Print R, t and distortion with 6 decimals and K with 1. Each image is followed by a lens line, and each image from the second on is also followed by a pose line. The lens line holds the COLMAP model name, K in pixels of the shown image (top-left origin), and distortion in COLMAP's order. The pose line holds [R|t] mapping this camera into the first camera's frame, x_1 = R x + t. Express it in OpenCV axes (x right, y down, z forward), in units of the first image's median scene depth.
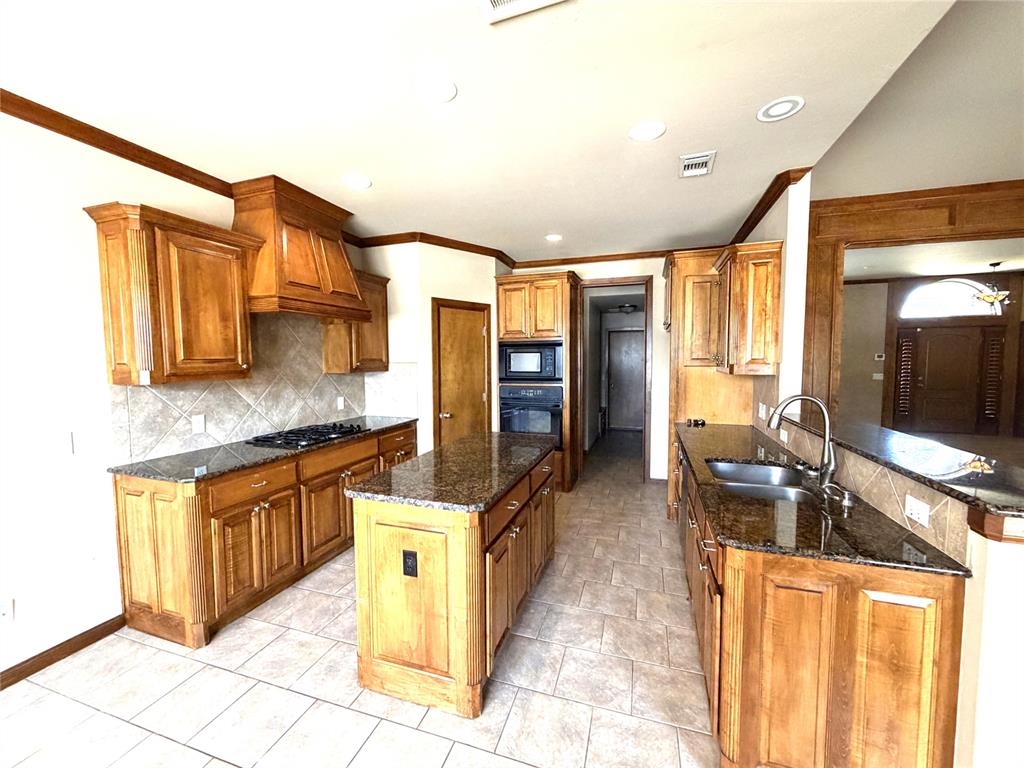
lens RADIAL K [[408.3, 0, 511.4], [0, 408.3, 384.6], [0, 0, 1]] dist [0.002398, 0.000107]
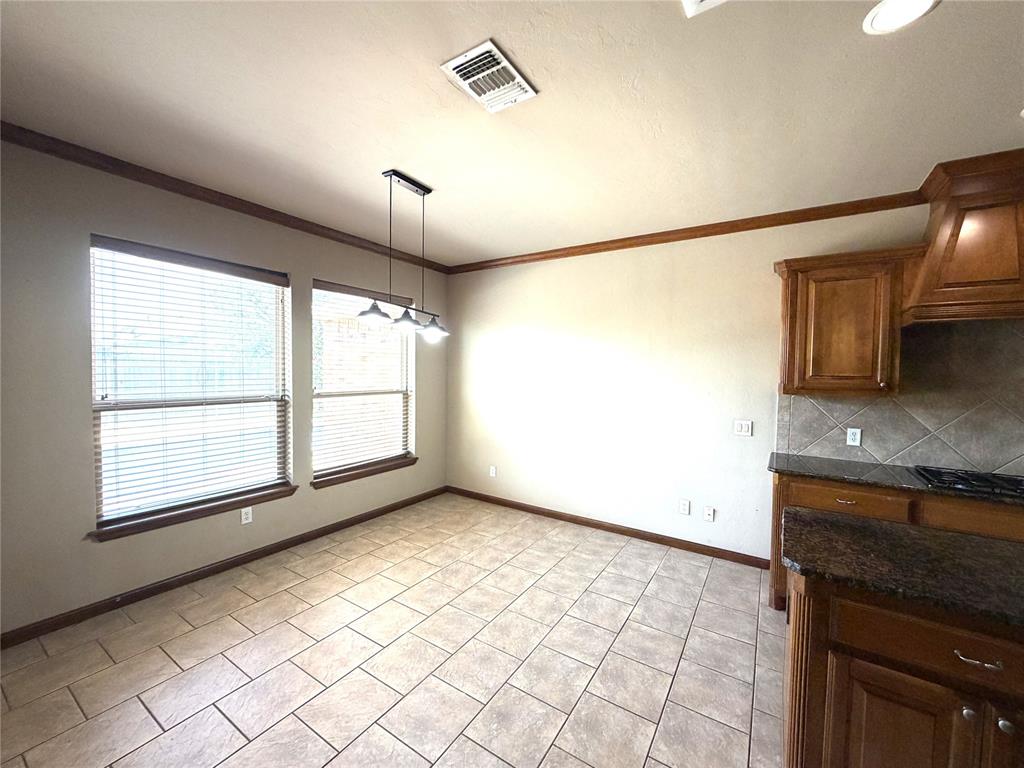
lens RADIAL K [[408.3, 0, 511.6], [0, 408.3, 385.9], [0, 0, 1]] dist [0.002398, 0.000107]
pose [[-0.252635, 0.037642, -0.966829, 0.502292], [-0.078194, 0.995180, 0.059178, -0.030058], [0.964397, 0.090551, -0.248474, 0.400840]]
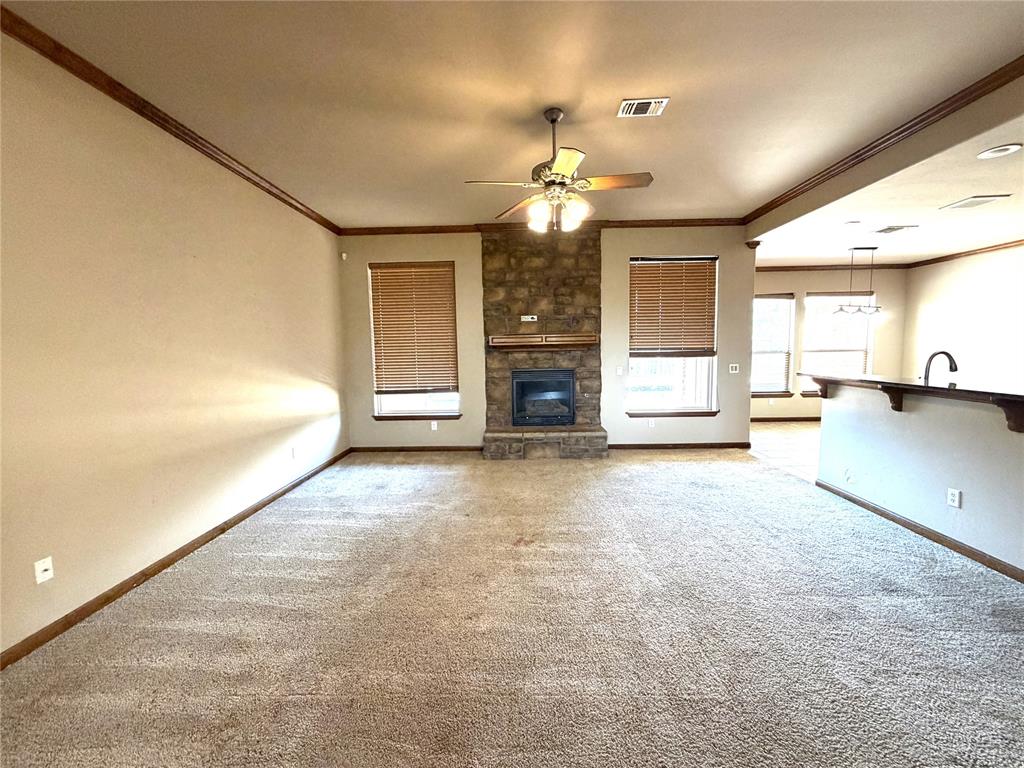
lens RADIAL K [[408.3, 0, 509.8], [0, 408.3, 385.6], [0, 0, 1]] dist [0.002398, 0.000107]
pose [[-0.956086, 0.051497, -0.288527, 1.330397], [0.006047, 0.987699, 0.156249, -0.054203], [0.293024, 0.147643, -0.944637, 0.978427]]
